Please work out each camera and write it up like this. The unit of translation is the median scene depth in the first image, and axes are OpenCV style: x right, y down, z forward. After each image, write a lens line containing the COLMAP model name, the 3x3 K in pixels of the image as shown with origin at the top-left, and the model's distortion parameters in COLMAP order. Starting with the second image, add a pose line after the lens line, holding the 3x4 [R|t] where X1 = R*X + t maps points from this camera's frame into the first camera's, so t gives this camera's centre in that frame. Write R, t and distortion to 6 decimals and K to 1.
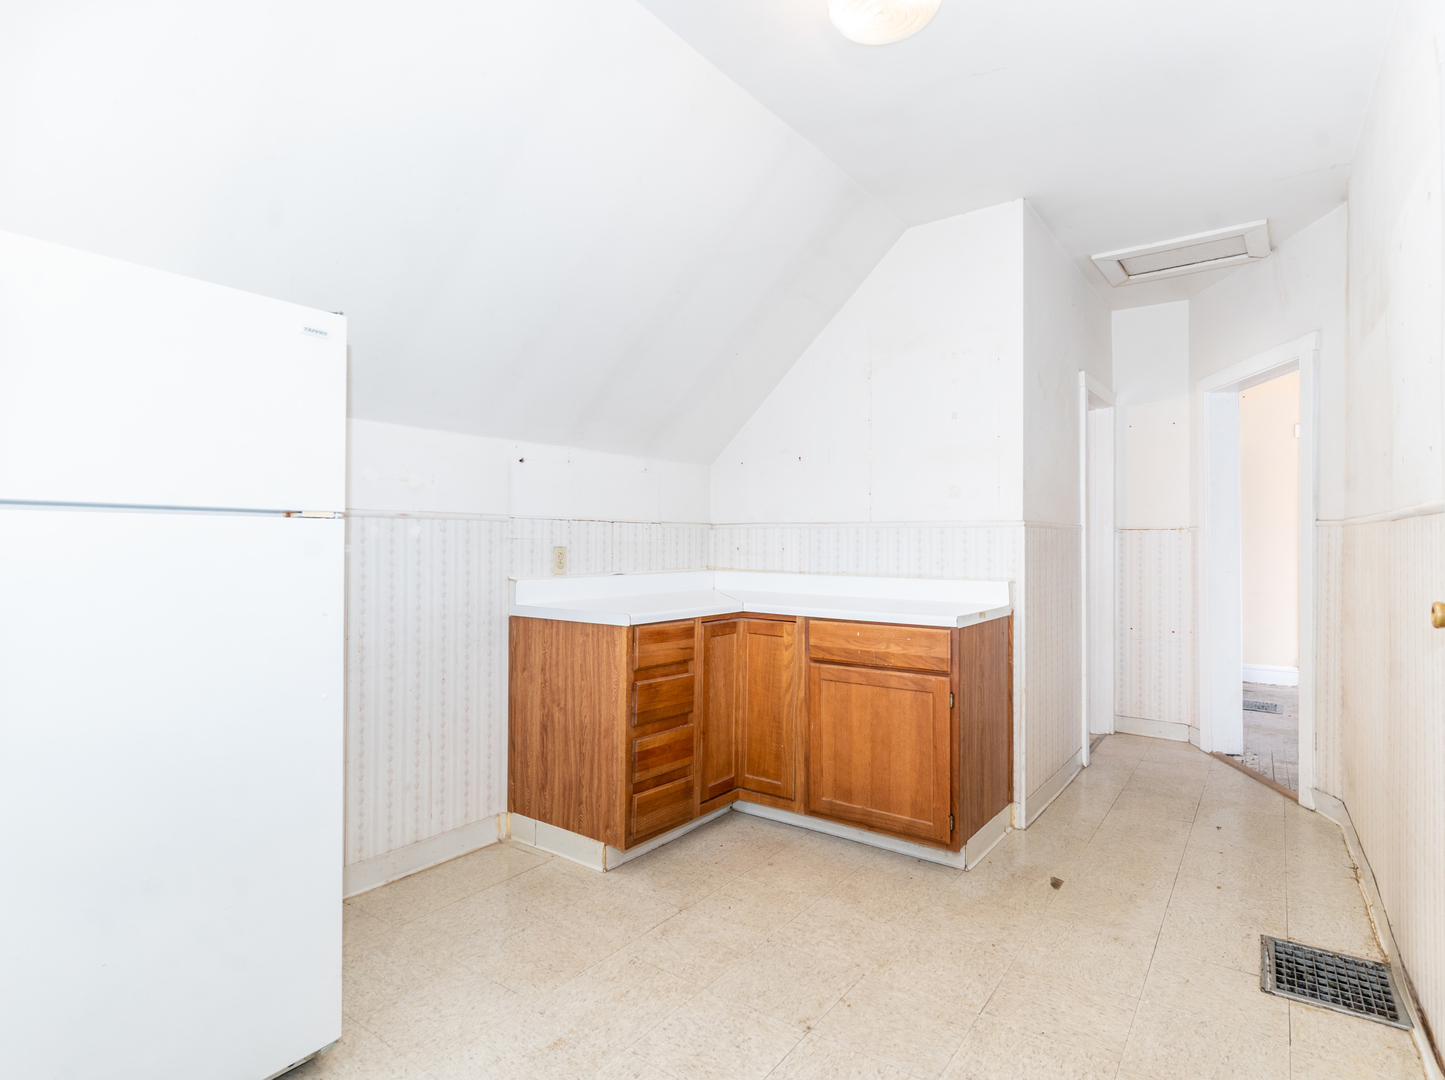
lens RADIAL K [[777.3, 0, 722.2], [0, 777.3, 535.9], [0, 0, 1]] dist [0.000900, 0.001400]
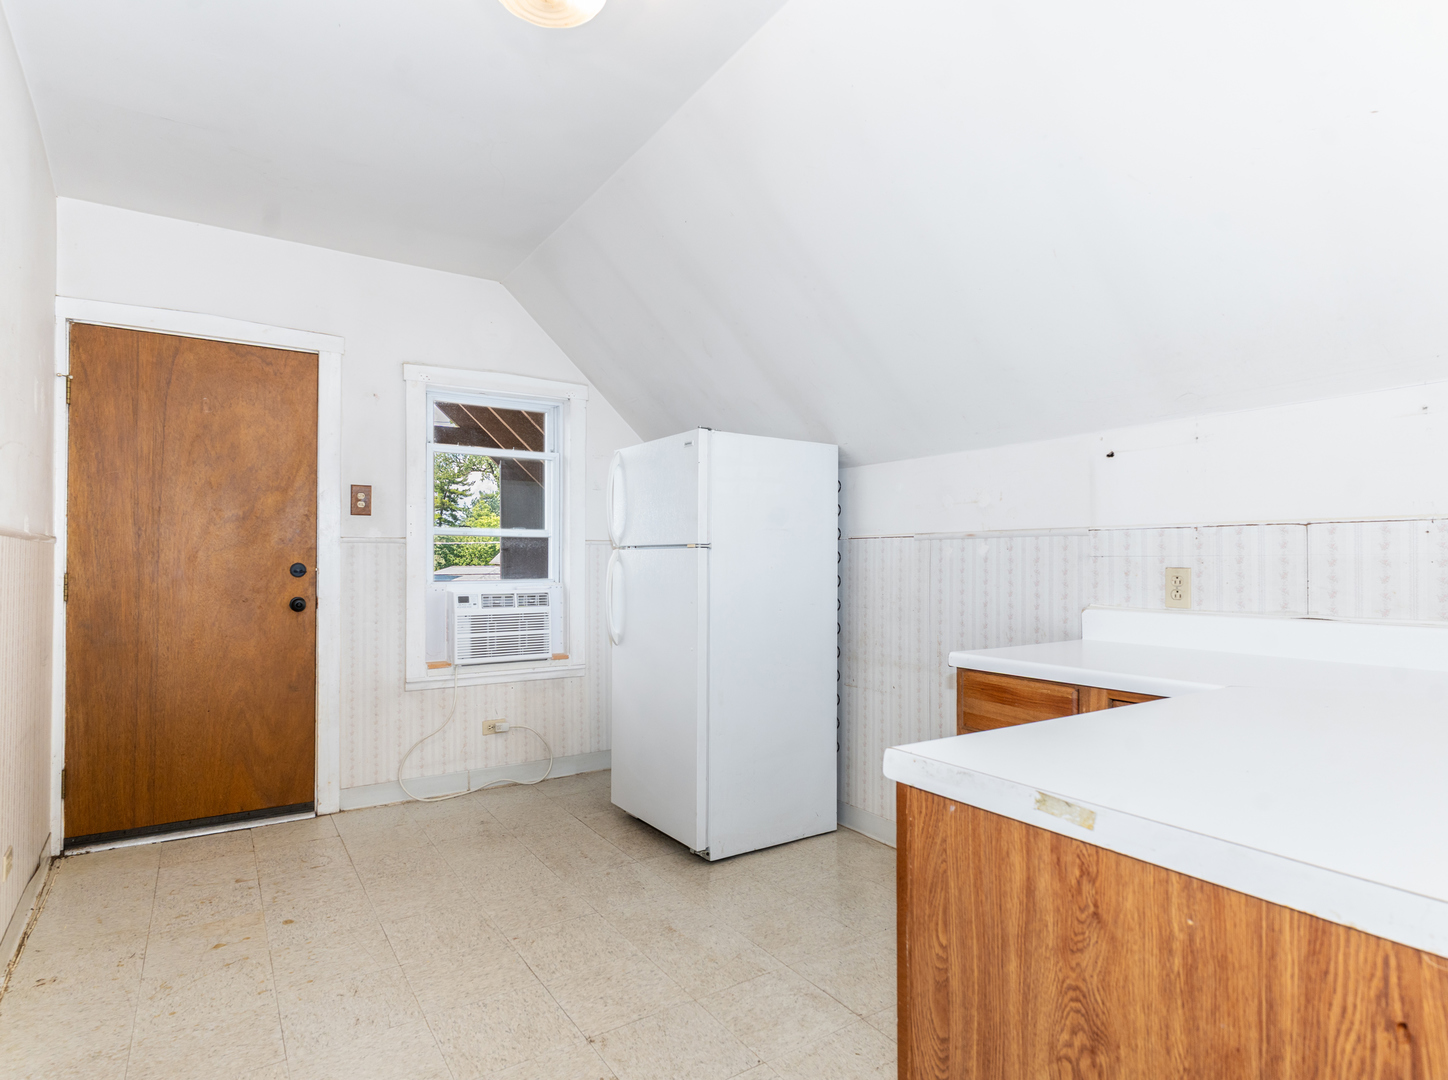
lens RADIAL K [[781.0, 0, 724.4], [0, 781.0, 562.3], [0, 0, 1]] dist [0.003633, 0.000736]
pose [[-0.351181, 0.000055, -0.936308, 0.663236], [0.009602, 0.999948, -0.003543, 0.009372], [0.936258, -0.010235, -0.351163, 1.007576]]
